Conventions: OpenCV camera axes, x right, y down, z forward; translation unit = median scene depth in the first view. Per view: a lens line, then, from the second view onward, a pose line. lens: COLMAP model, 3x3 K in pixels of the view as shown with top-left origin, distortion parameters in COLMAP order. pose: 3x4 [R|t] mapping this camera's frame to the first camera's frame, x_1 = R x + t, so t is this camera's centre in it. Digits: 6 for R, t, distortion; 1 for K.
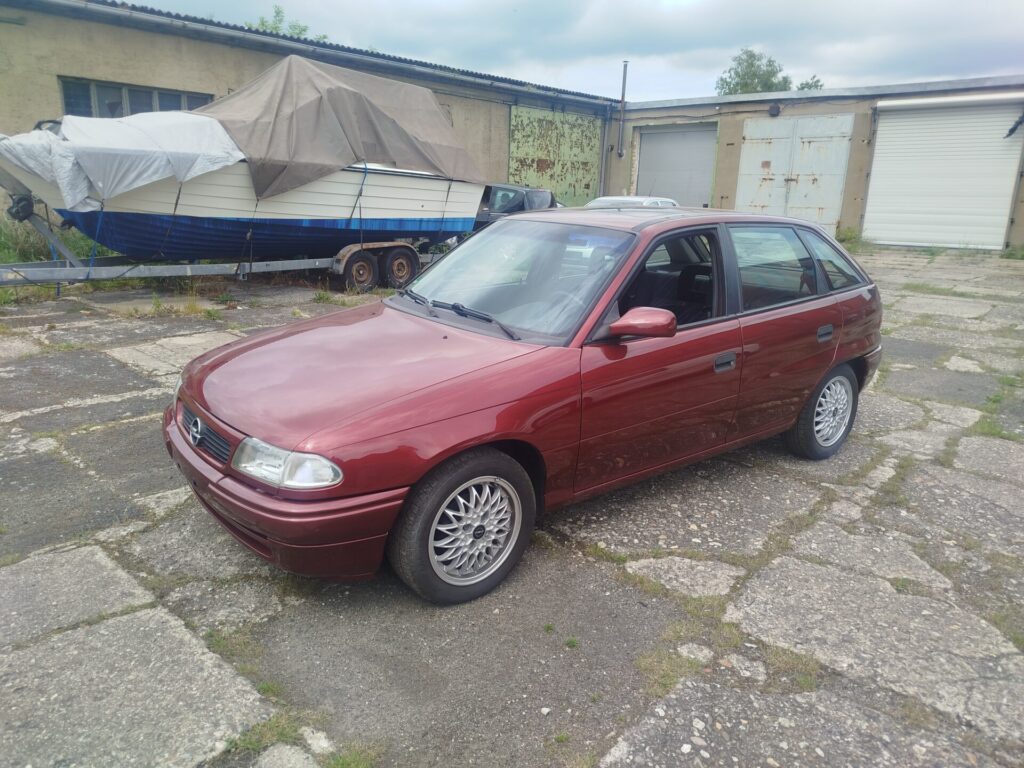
lens RADIAL K [[709.2, 0, 516.7], [0, 709.2, 386.3], [0, 0, 1]] dist [0.027566, -0.025158]
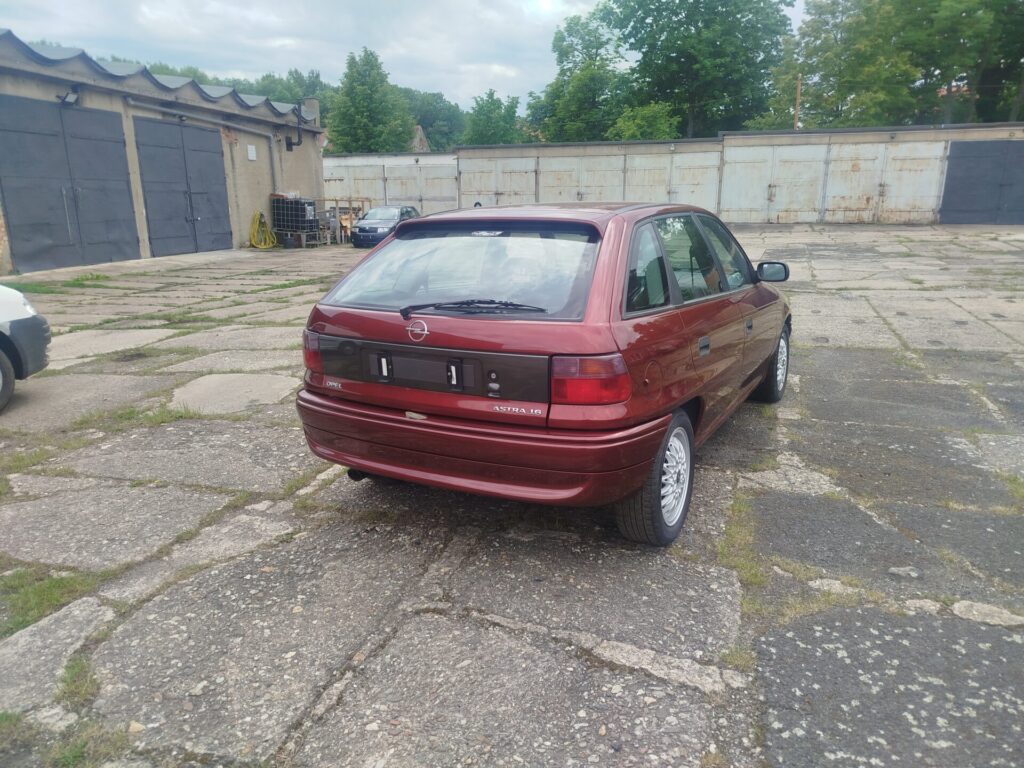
lens RADIAL K [[709.2, 0, 515.8], [0, 709.2, 385.4], [0, 0, 1]] dist [0.027566, -0.025158]
pose [[-0.920175, 0.075288, -0.384200, 0.641433], [-0.121068, 0.878515, 0.462118, -0.450863], [0.372318, 0.471744, -0.799273, 1.795278]]
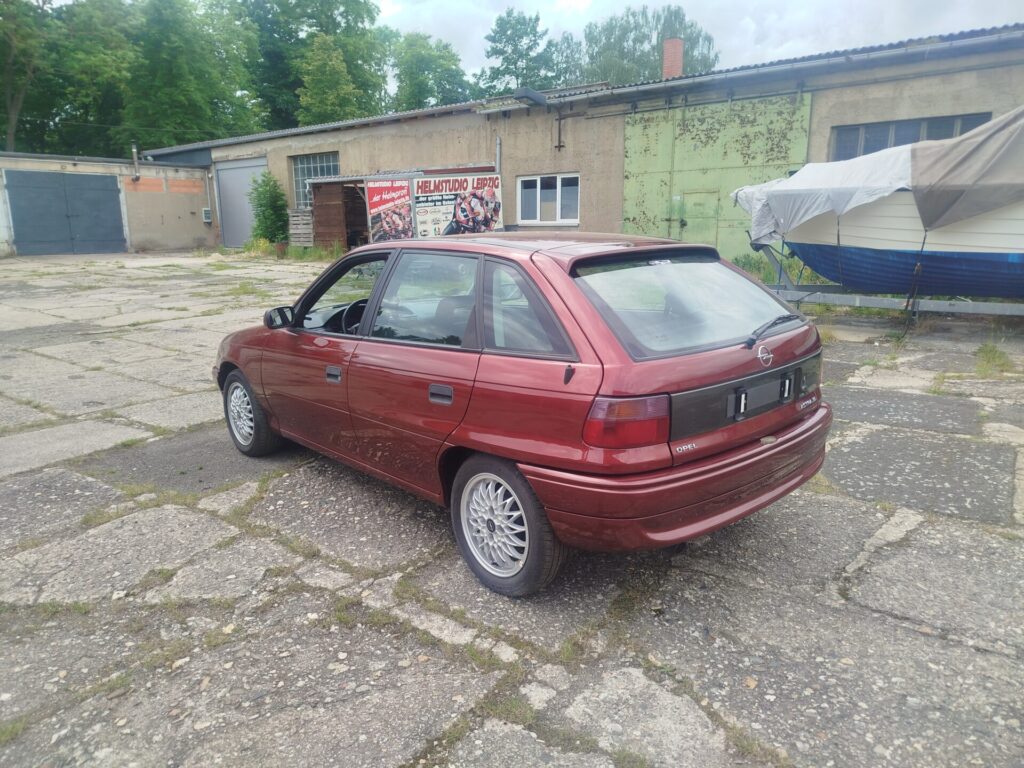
lens RADIAL K [[709.2, 0, 518.2], [0, 709.2, 381.9], [0, 0, 1]] dist [0.027566, -0.025158]
pose [[0.068985, 0.190307, -0.979298, 1.109196], [-0.244412, 0.954944, 0.168357, -0.220847], [0.967214, 0.227738, 0.112390, 0.934051]]
